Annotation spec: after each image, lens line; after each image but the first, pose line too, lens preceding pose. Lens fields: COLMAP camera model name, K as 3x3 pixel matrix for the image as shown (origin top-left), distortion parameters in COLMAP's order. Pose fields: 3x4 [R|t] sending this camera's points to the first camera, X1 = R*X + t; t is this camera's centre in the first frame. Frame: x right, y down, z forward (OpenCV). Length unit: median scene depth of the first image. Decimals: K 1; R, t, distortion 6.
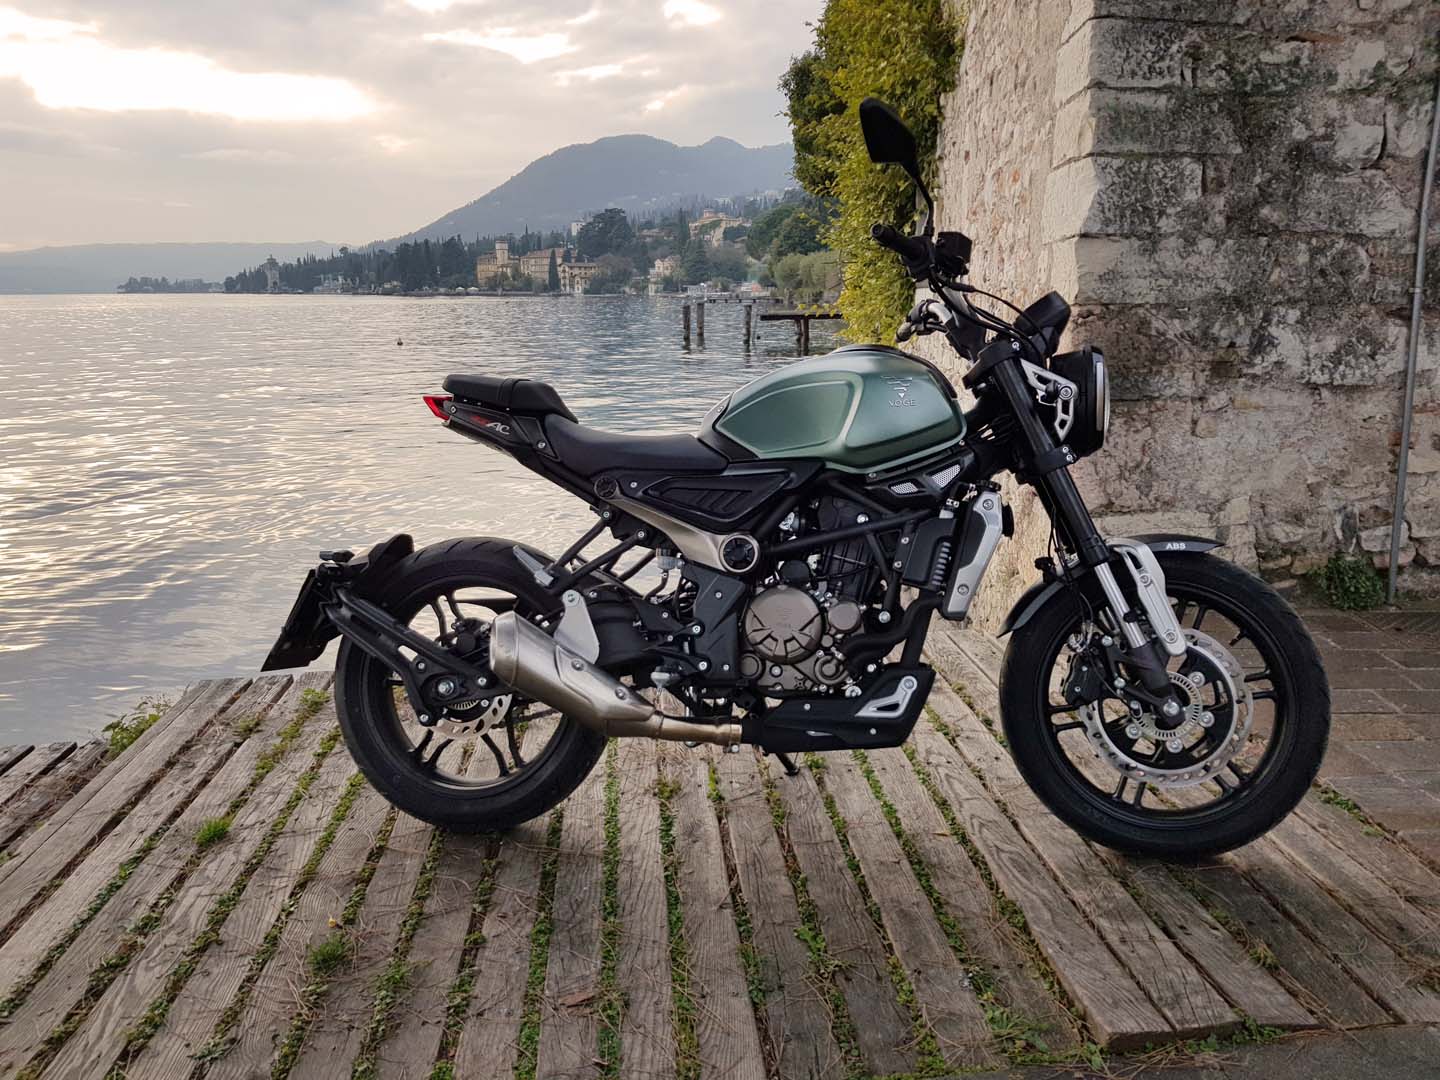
lens RADIAL K [[1109.3, 0, 720.0], [0, 1109.3, 540.0], [0, 0, 1]] dist [0.021814, -0.010164]
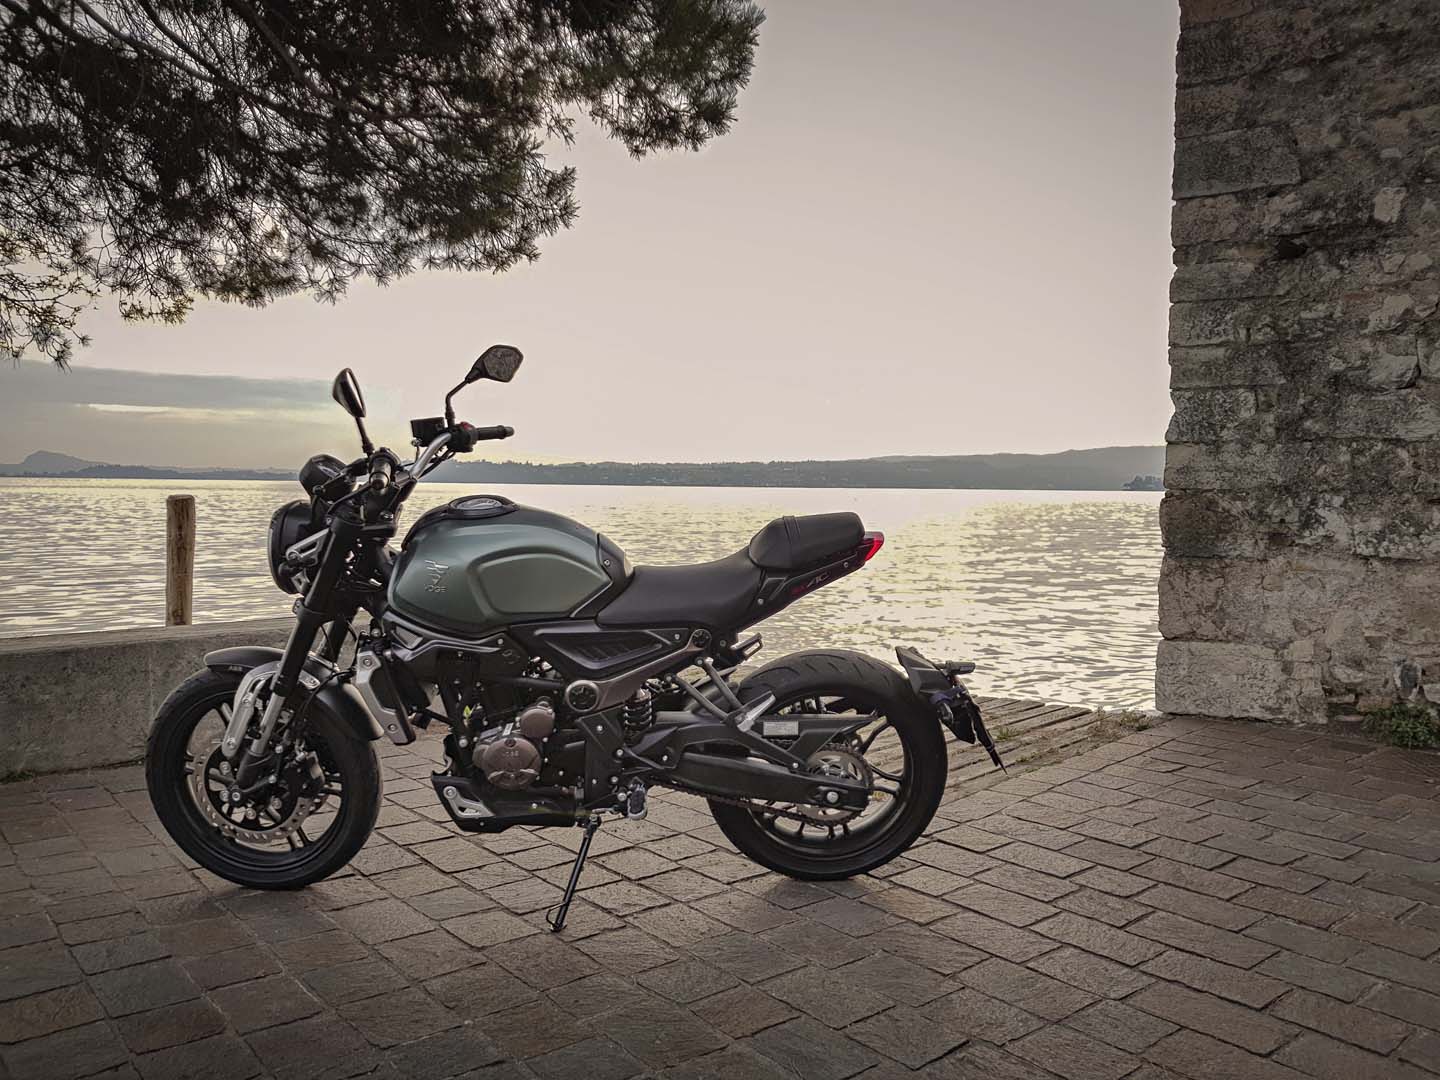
lens RADIAL K [[1109.3, 0, 720.0], [0, 1109.3, 540.0], [0, 0, 1]] dist [0.021814, -0.010164]
pose [[0.664196, 0.051378, -0.745791, 1.018375], [-0.171693, 0.981451, -0.085297, 0.075971], [0.727575, 0.184701, 0.660697, -0.363816]]
